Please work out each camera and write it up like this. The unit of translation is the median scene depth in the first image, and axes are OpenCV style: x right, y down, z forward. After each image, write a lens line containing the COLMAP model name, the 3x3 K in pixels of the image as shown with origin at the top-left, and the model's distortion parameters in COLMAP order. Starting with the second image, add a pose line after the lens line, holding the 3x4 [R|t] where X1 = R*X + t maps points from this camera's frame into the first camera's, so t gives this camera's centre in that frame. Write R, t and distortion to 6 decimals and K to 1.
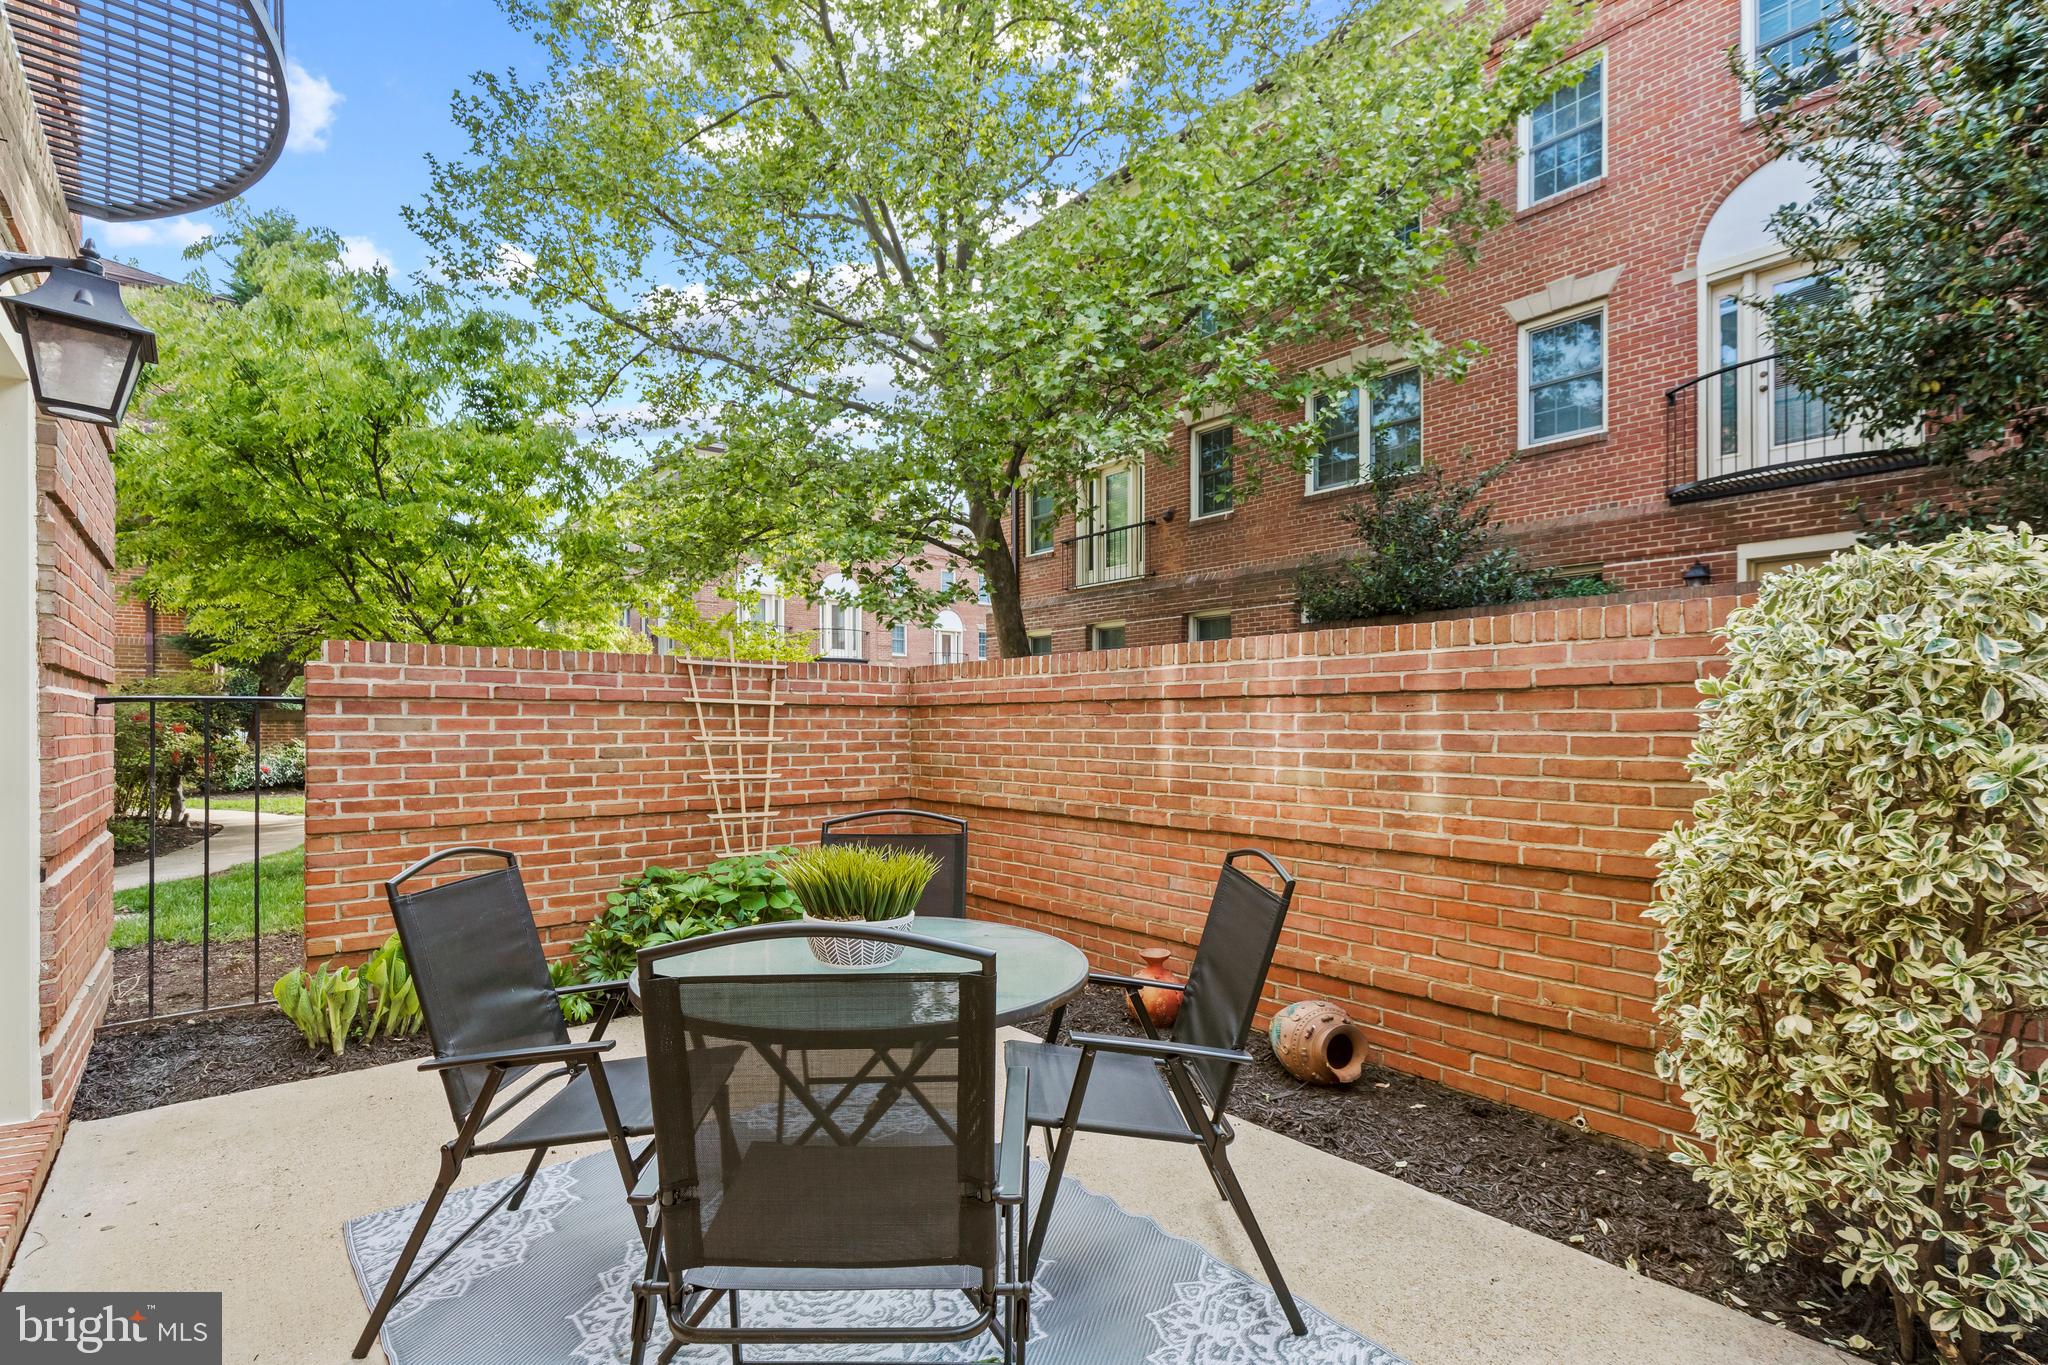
lens RADIAL K [[914.9, 0, 1022.7], [0, 914.9, 727.1], [0, 0, 1]] dist [0.001140, 0.000062]
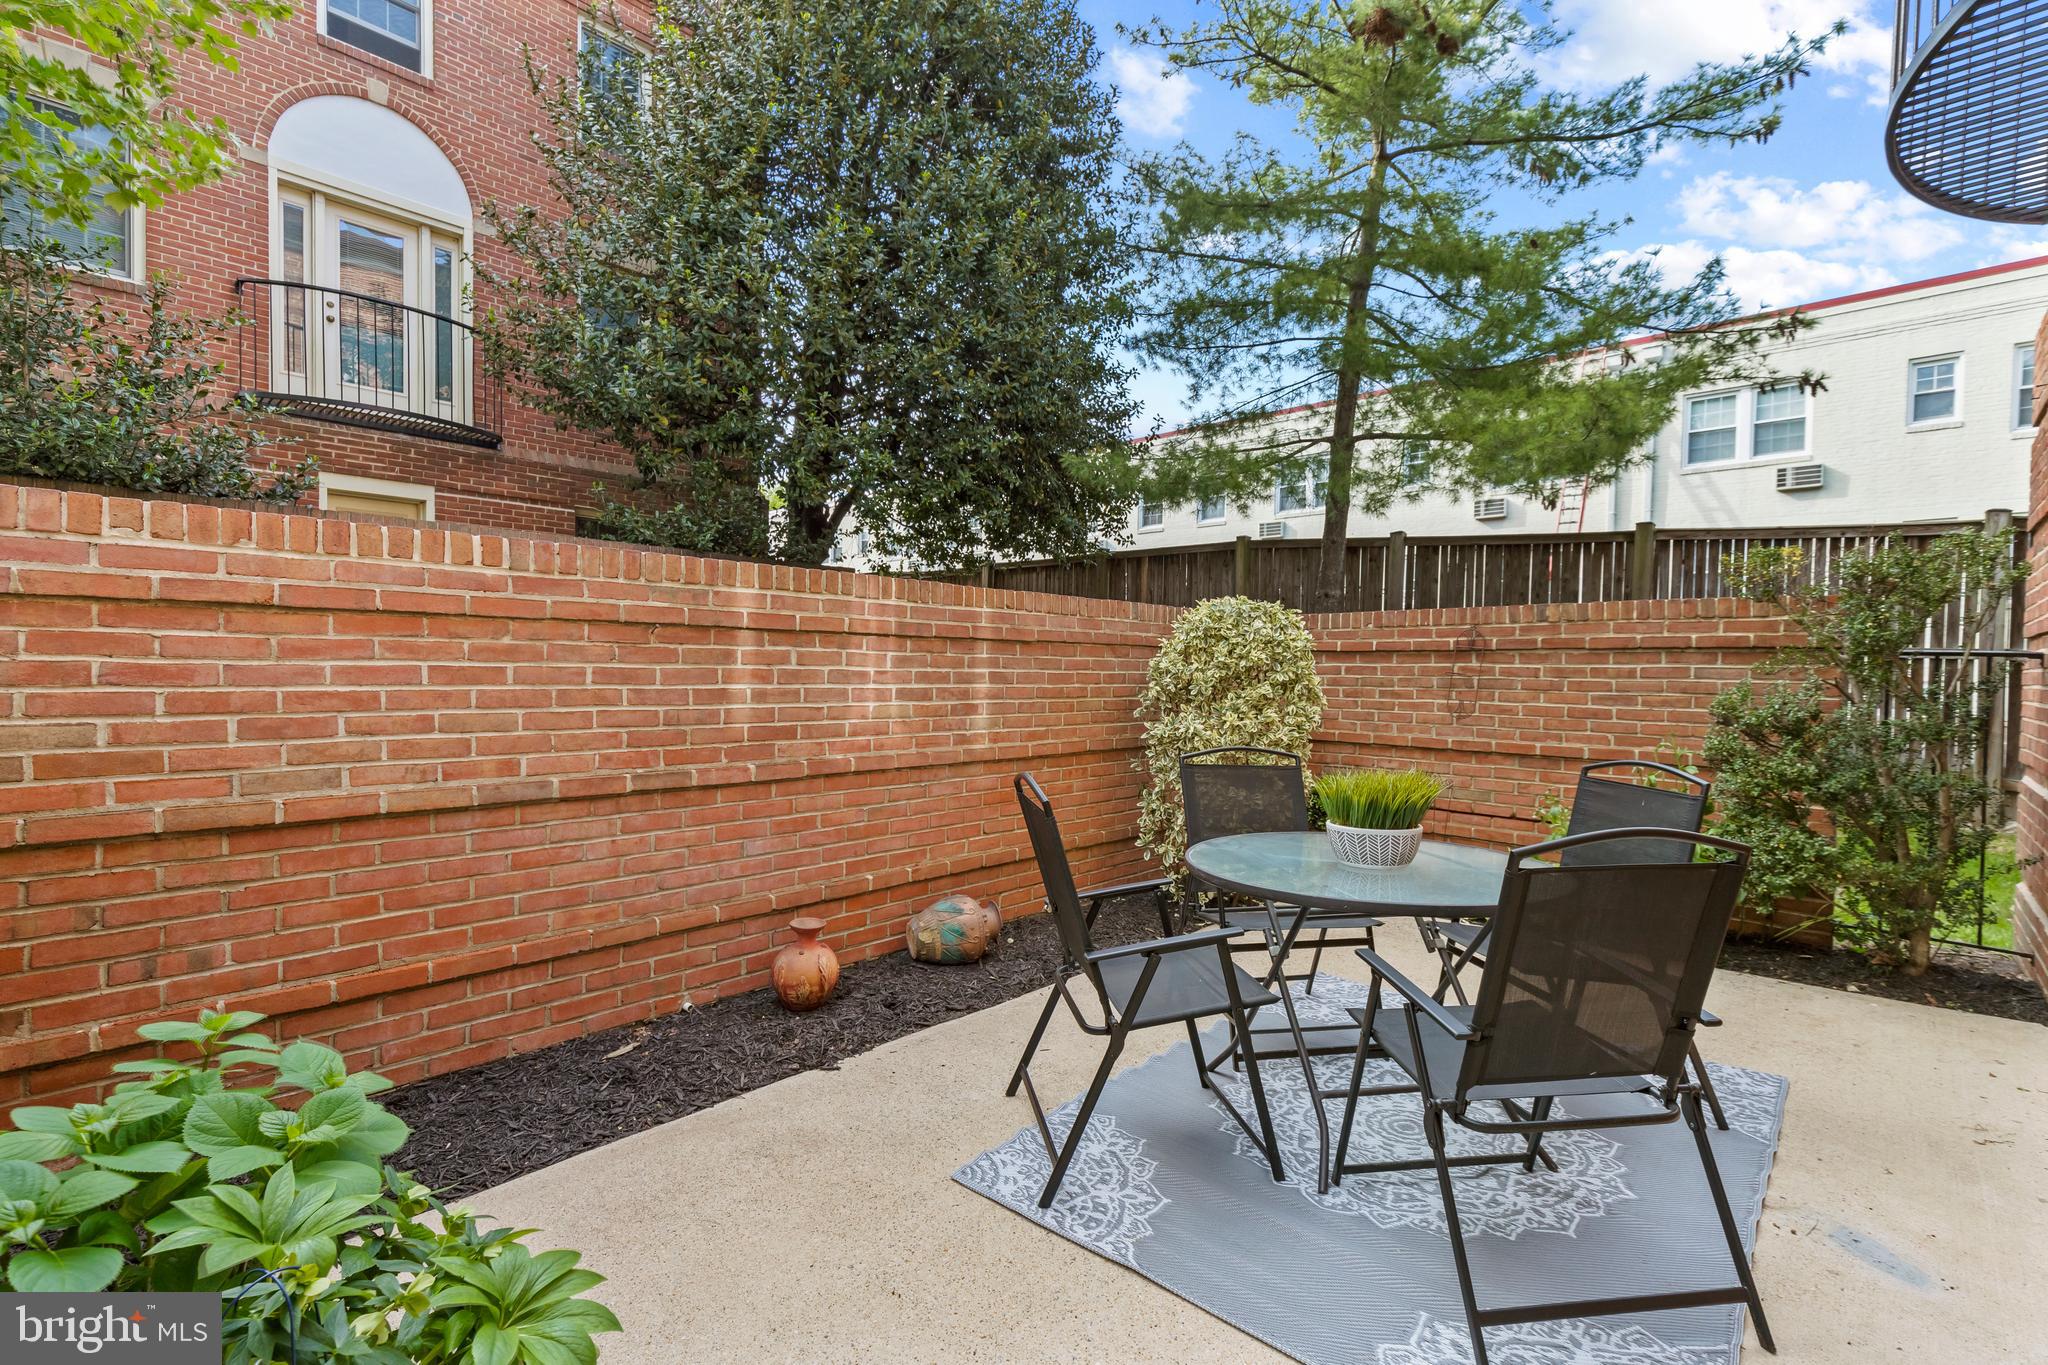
lens RADIAL K [[908.4, 0, 1053.5], [0, 908.4, 685.9], [0, 0, 1]] dist [0.003164, 0.000015]
pose [[-0.125925, -0.020539, 0.991827, -0.715700], [-0.013347, 0.999730, 0.019008, 0.001815], [-0.991950, -0.010845, -0.126165, 0.856476]]
